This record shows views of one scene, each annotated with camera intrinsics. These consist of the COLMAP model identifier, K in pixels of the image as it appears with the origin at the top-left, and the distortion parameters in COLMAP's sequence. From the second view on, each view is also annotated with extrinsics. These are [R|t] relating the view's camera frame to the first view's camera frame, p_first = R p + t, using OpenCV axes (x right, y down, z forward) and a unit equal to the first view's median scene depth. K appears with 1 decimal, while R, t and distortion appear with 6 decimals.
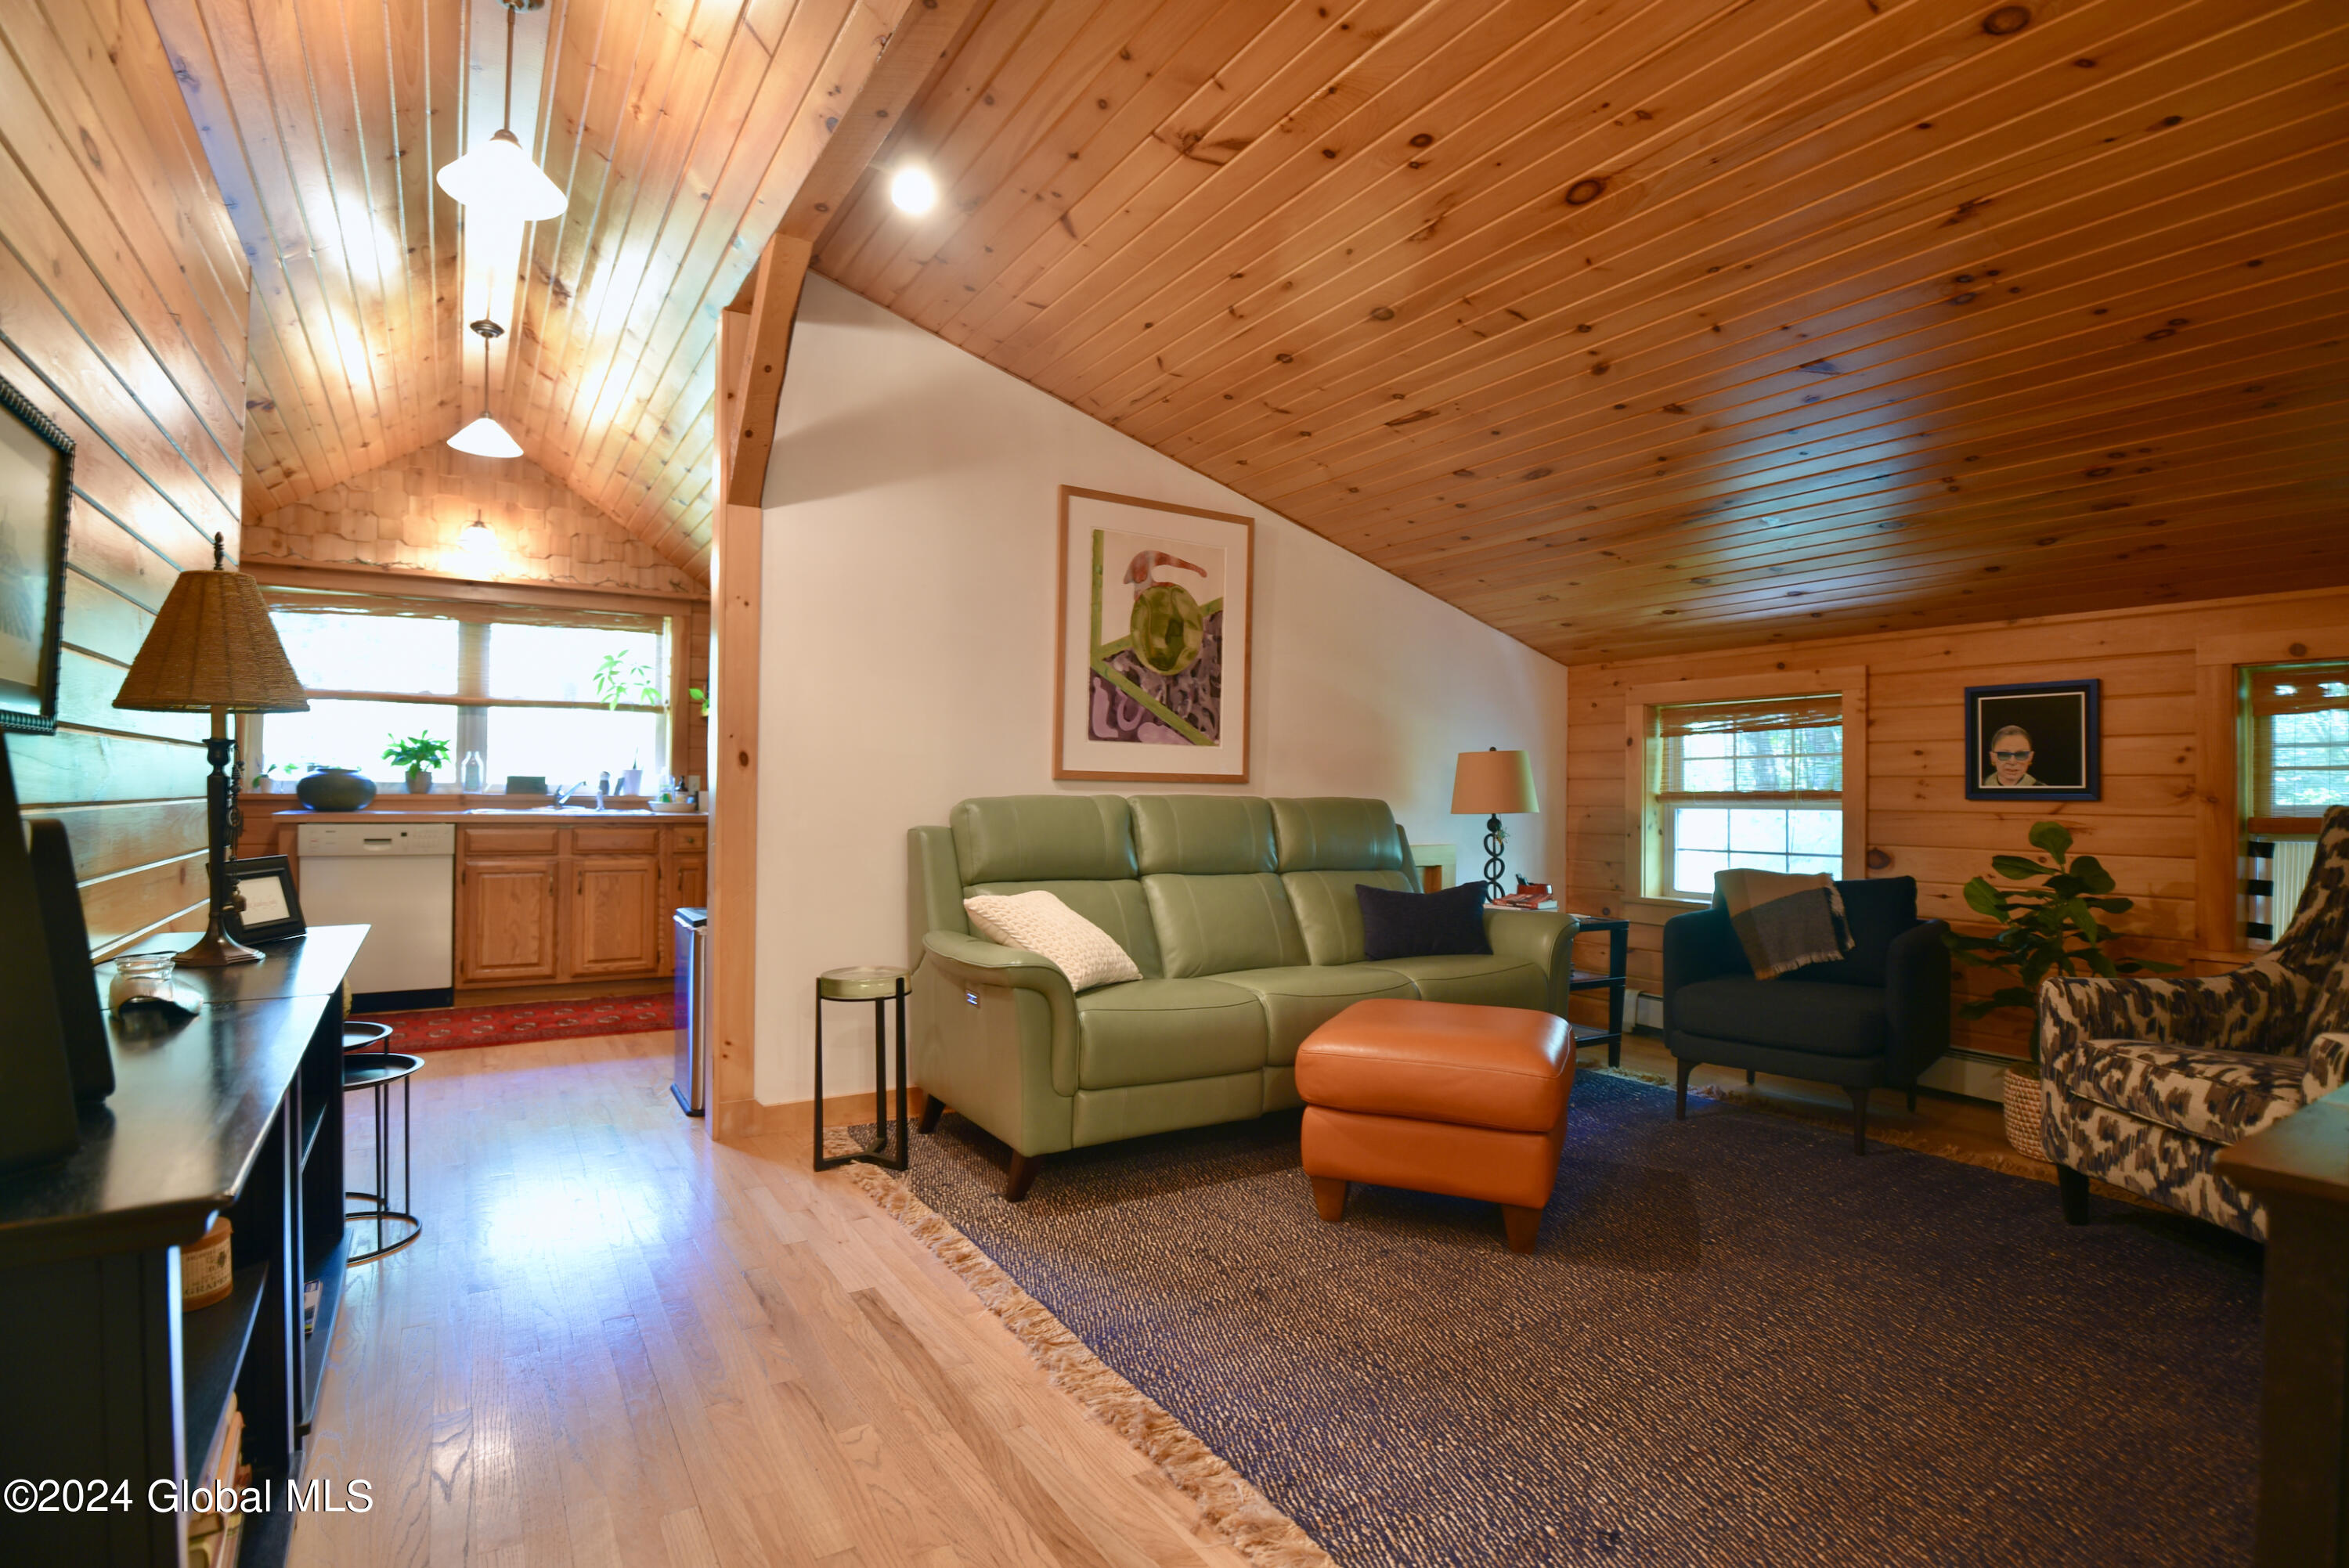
lens RADIAL K [[1133.7, 0, 1175.8], [0, 1133.7, 781.4], [0, 0, 1]] dist [-0.023148, -0.003870]
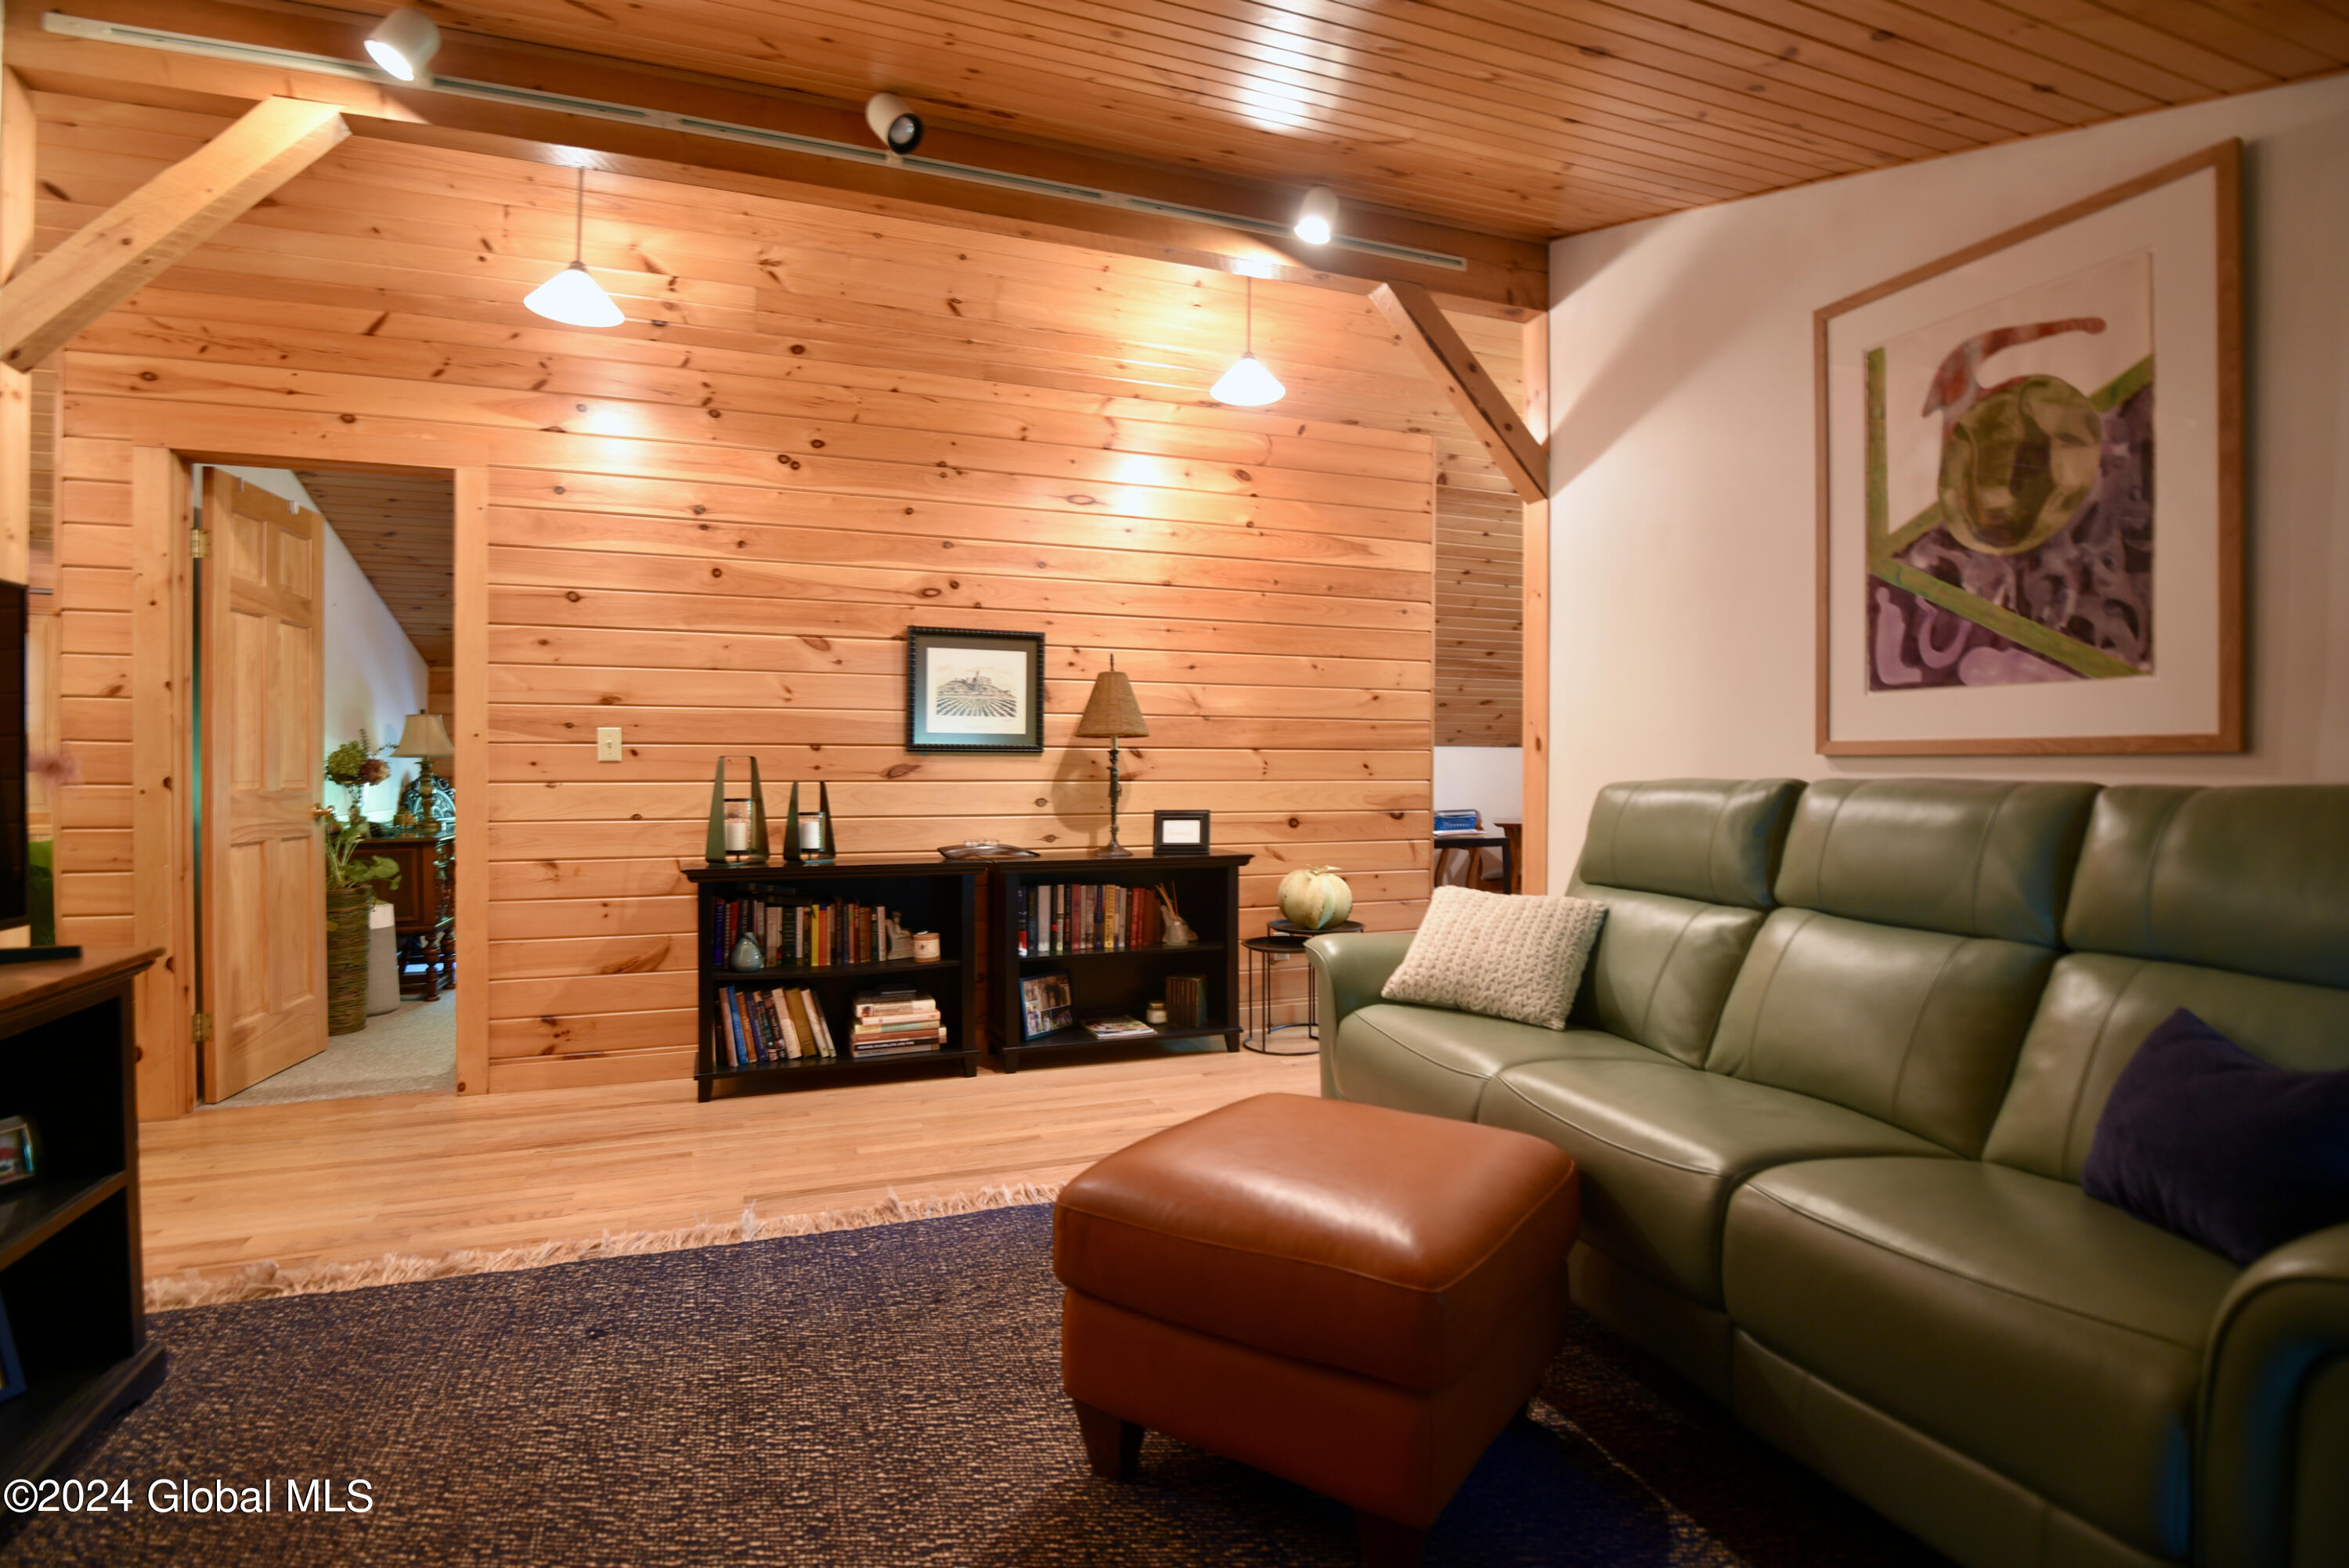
lens RADIAL K [[1133.7, 0, 1187.0], [0, 1133.7, 777.9], [0, 0, 1]] dist [-0.023148, -0.003870]
pose [[-0.182624, -0.003072, -0.983178, 0.623288], [0.004977, 0.999979, -0.004049, 0.012340], [0.983170, -0.005632, -0.182605, 0.773300]]
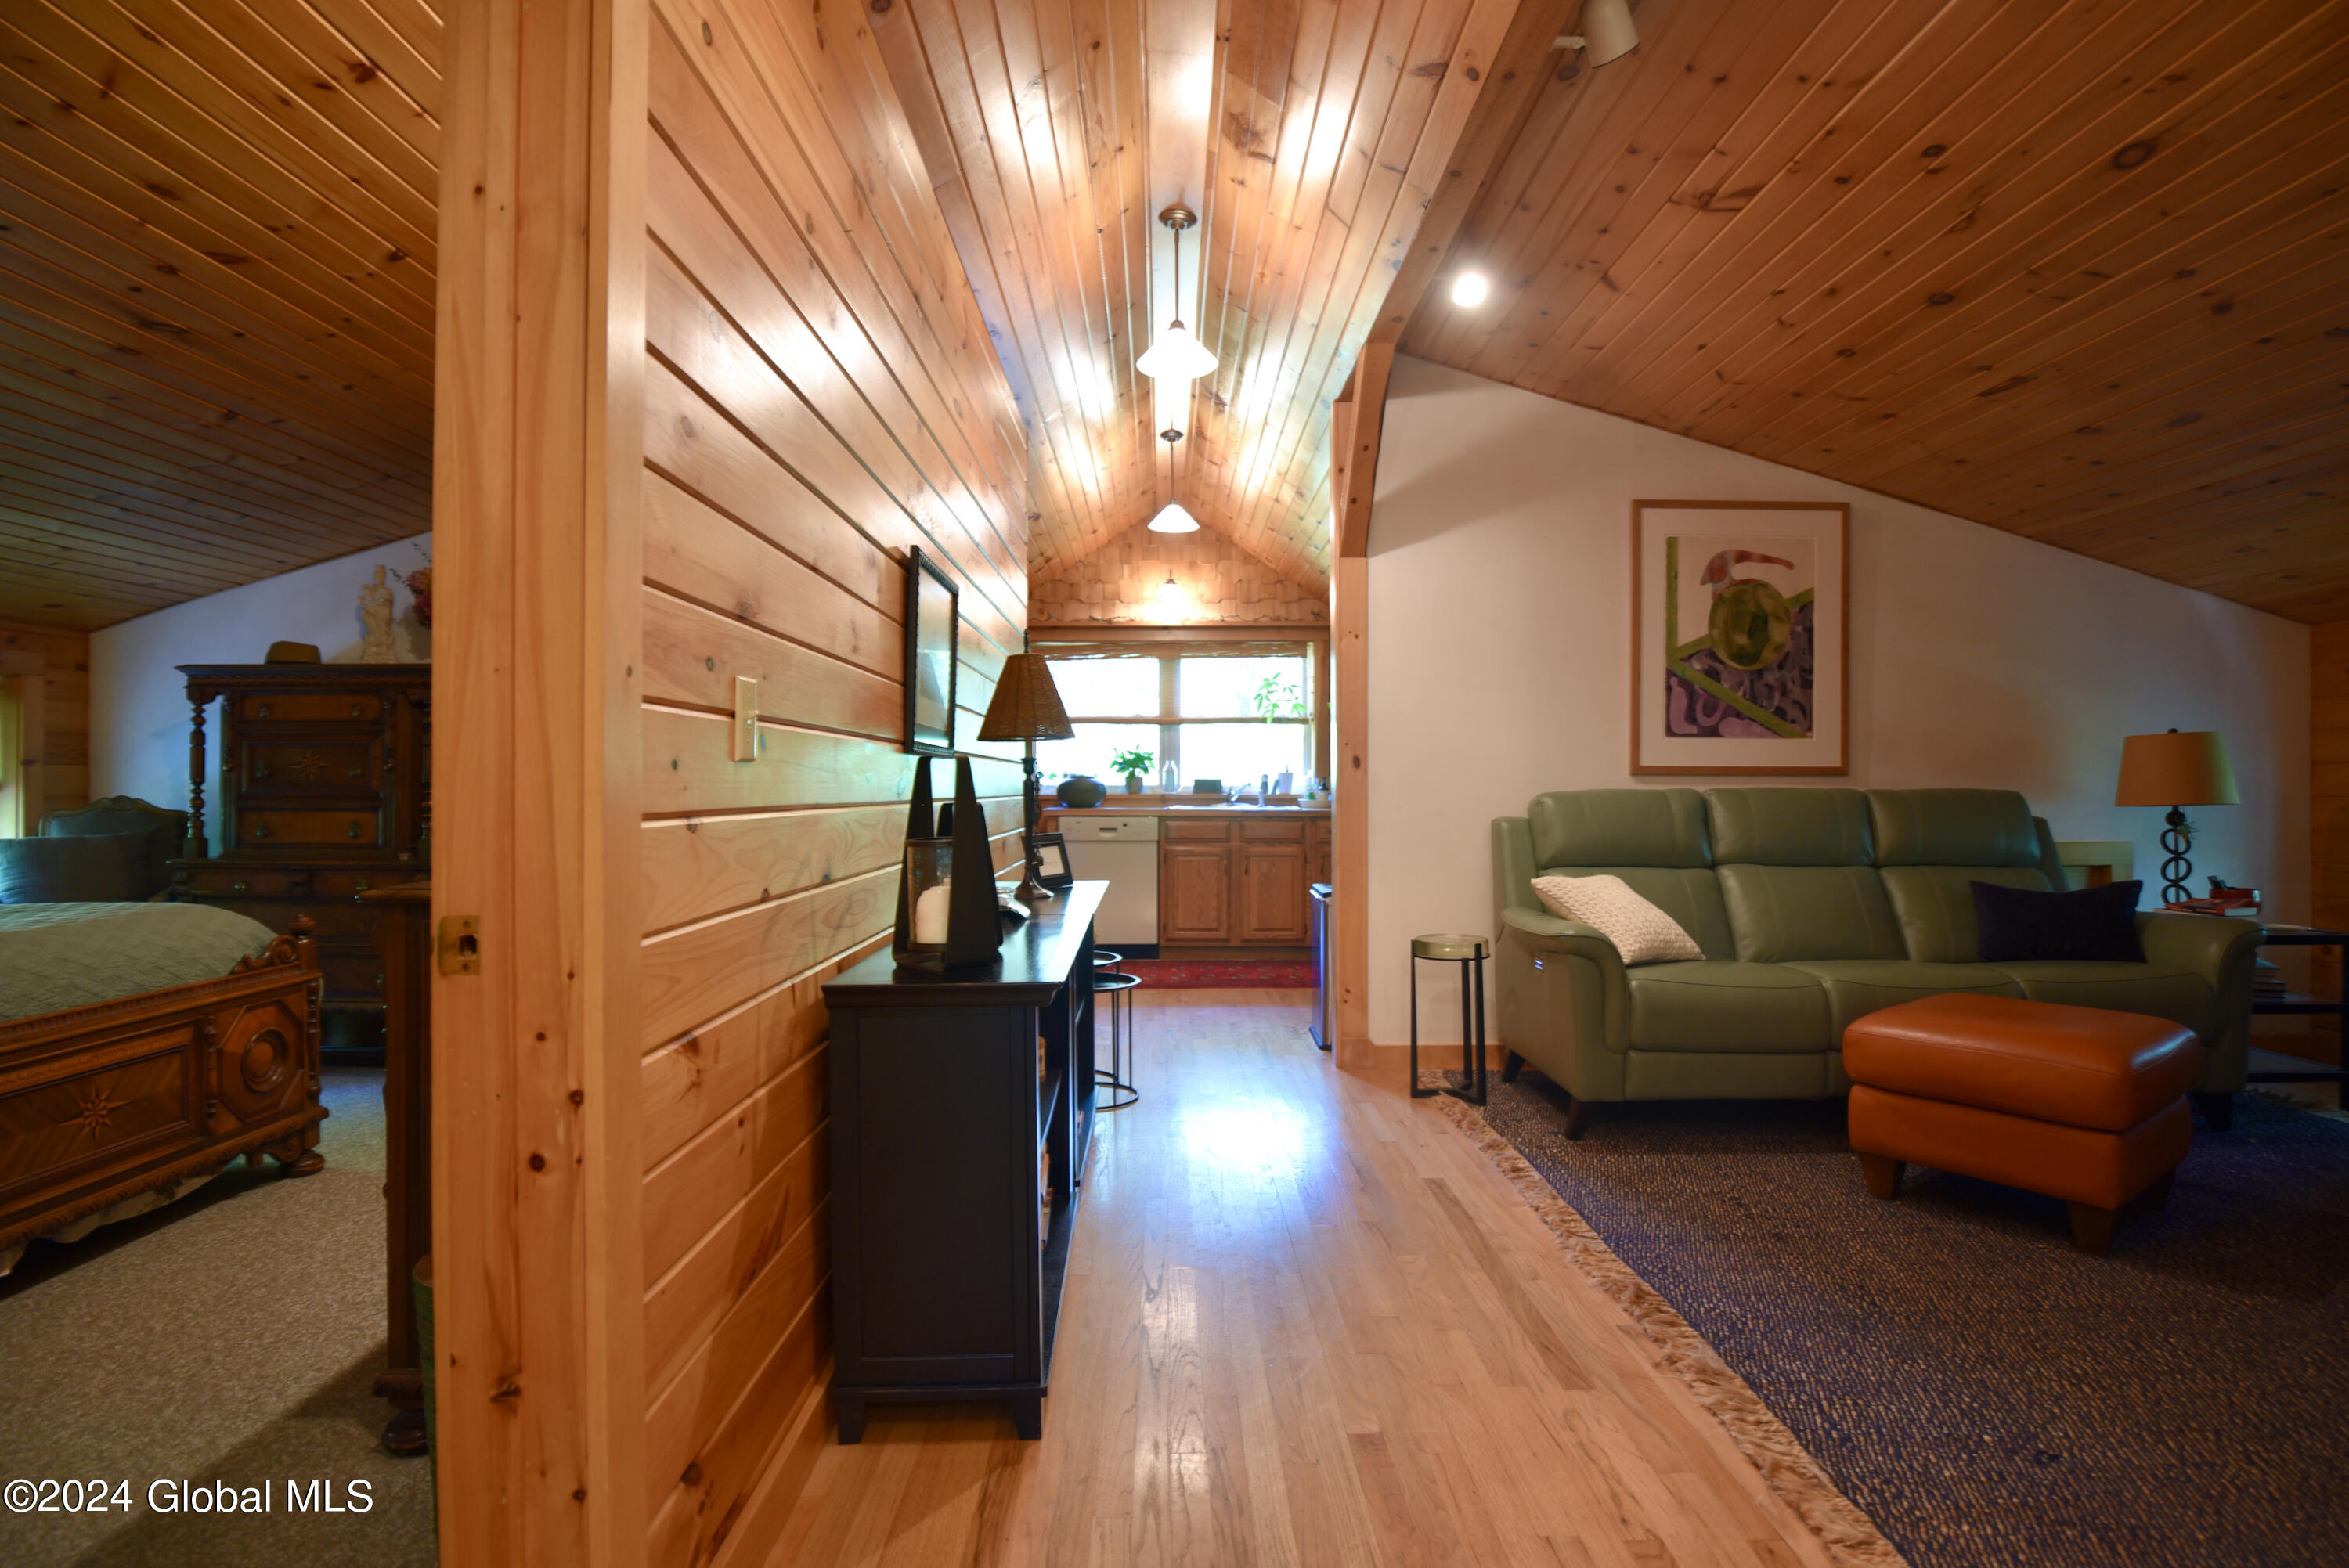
lens RADIAL K [[1133.7, 0, 1176.6], [0, 1133.7, 785.4], [0, 0, 1]] dist [-0.023148, -0.003870]
pose [[0.849609, -0.012124, -0.527274, 0.093704], [0.014517, 0.999895, 0.000401, 0.002114], [0.527213, -0.007995, 0.849695, -0.142687]]
